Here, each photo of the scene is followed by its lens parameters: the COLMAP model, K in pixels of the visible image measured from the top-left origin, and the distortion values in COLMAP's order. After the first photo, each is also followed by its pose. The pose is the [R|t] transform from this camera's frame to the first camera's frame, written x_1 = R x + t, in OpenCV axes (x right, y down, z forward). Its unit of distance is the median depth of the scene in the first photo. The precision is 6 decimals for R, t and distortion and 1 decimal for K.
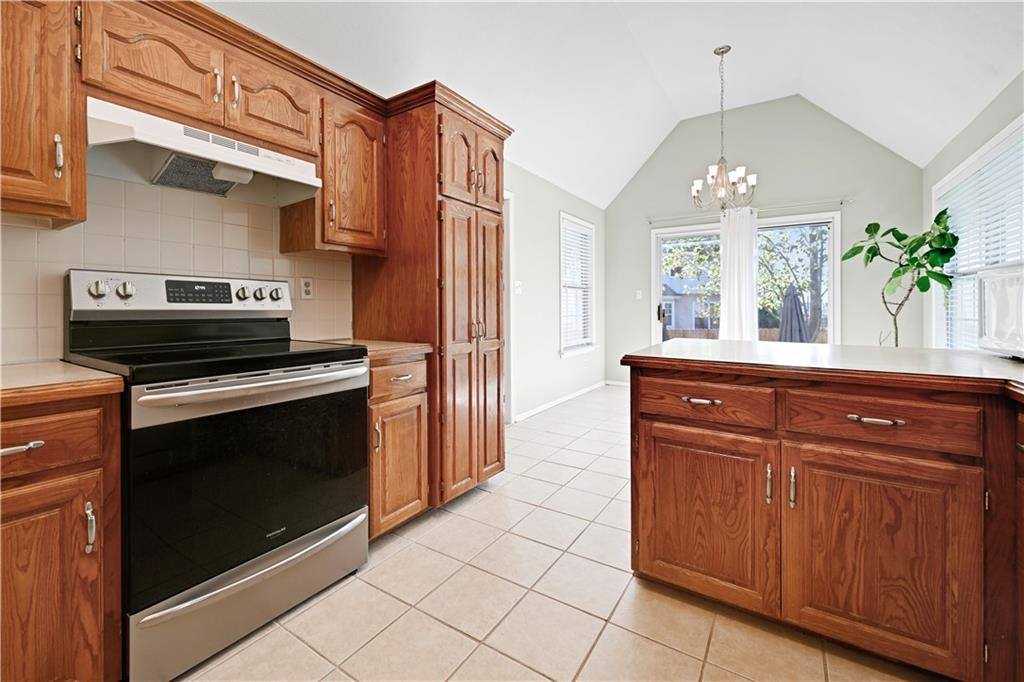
lens RADIAL K [[429.4, 0, 512.3], [0, 429.4, 306.7], [0, 0, 1]] dist [0.001336, 0.000021]
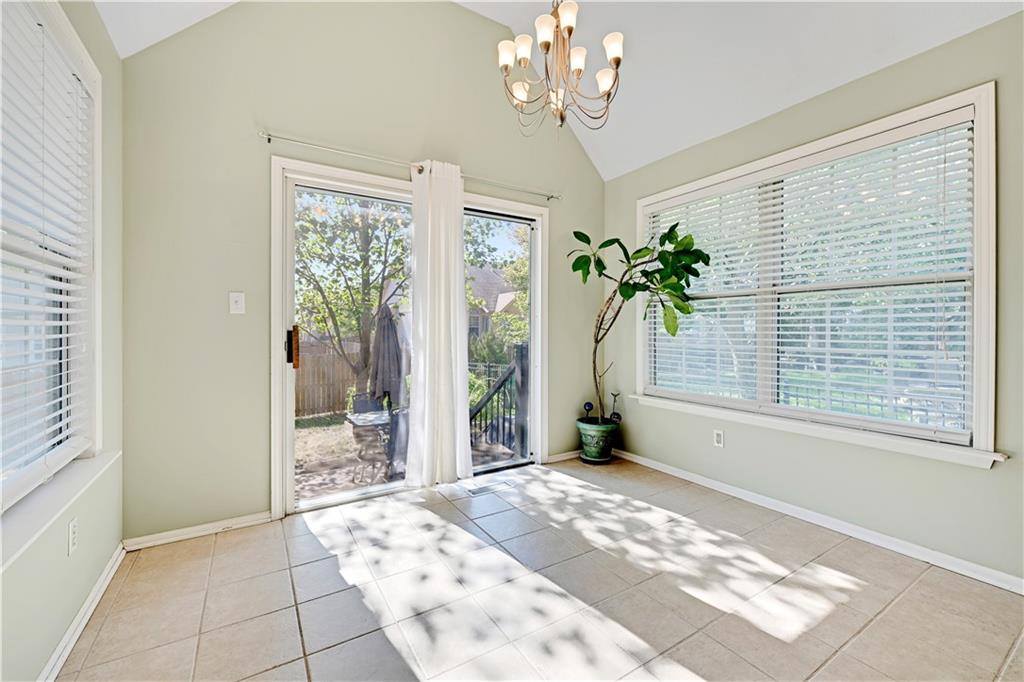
lens RADIAL K [[419.7, 0, 513.7], [0, 419.7, 331.6], [0, 0, 1]] dist [0.000427, 0.000069]
pose [[0.426738, -0.004646, 0.904363, 0.154245], [-0.000095, 0.999987, 0.005183, -0.013397], [-0.904375, -0.002298, 0.426732, 2.106933]]
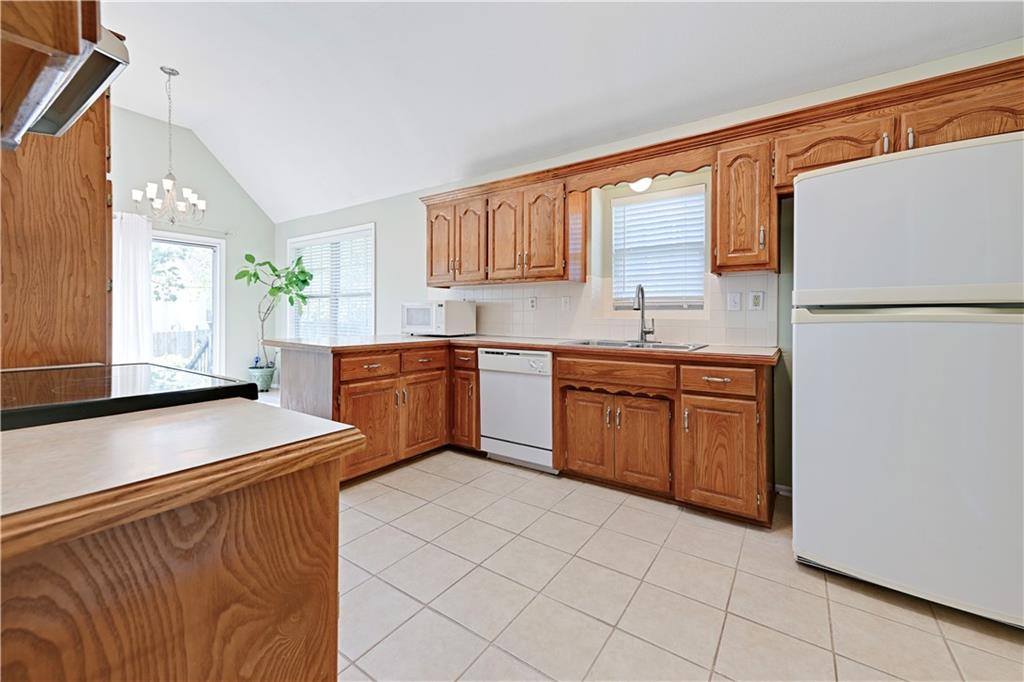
lens RADIAL K [[412.7, 0, 511.4], [0, 412.7, 316.2], [0, 0, 1]] dist [0.011367, 0.000014]
pose [[0.038386, 0.000017, 0.999263, -1.235554], [-0.003963, 0.999992, 0.000135, -0.001041], [-0.999255, -0.003965, 0.038385, 0.305698]]
